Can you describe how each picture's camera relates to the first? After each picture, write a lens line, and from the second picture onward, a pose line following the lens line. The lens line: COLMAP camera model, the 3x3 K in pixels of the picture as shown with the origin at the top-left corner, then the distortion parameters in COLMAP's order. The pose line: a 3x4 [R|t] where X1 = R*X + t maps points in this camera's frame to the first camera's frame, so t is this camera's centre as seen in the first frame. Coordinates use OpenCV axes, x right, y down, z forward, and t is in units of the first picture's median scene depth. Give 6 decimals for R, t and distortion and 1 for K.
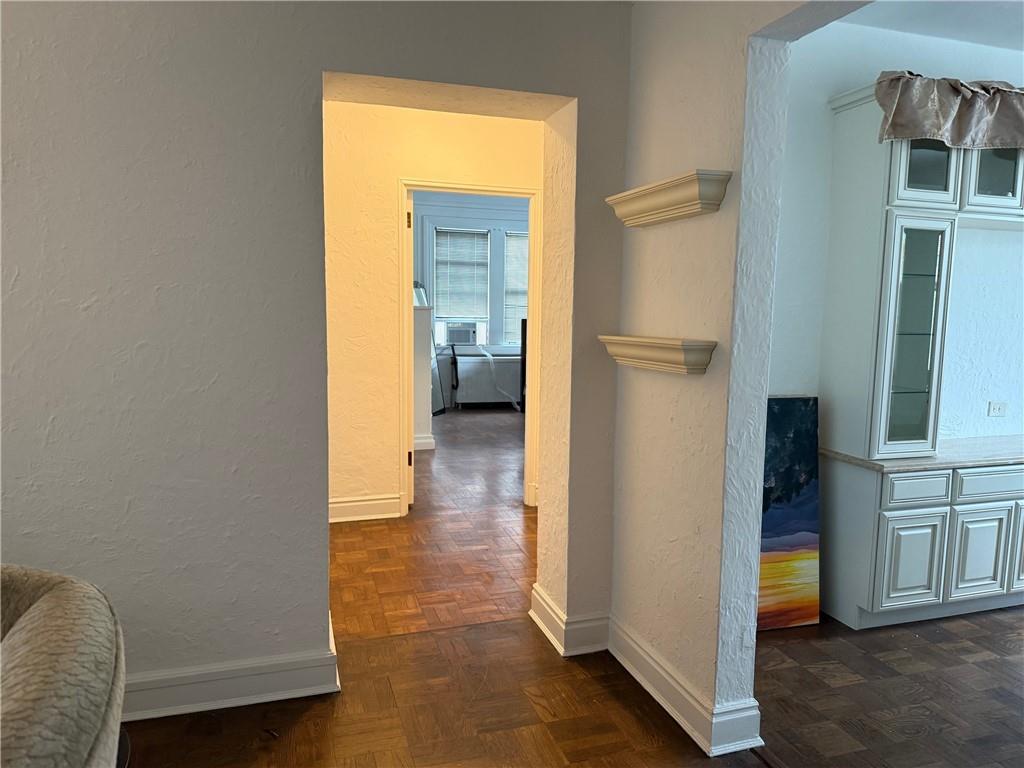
lens RADIAL K [[726.8, 0, 512.0], [0, 726.8, 384.0], [0, 0, 1]] dist [0.028928, -0.036015]
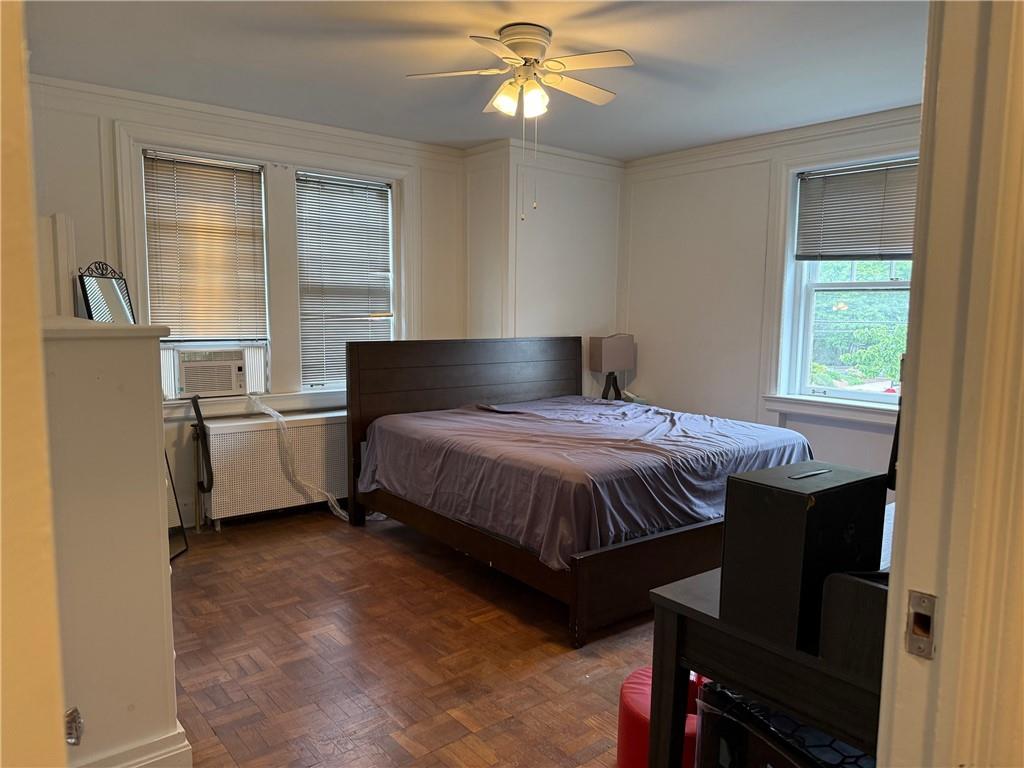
lens RADIAL K [[714.9, 0, 510.1], [0, 714.9, 388.2], [0, 0, 1]] dist [0.174155, -0.333837]
pose [[0.931803, -0.042688, 0.360447, -0.048668], [0.042400, 0.999063, 0.008708, -0.044156], [-0.360480, 0.007169, 0.932739, 0.378227]]
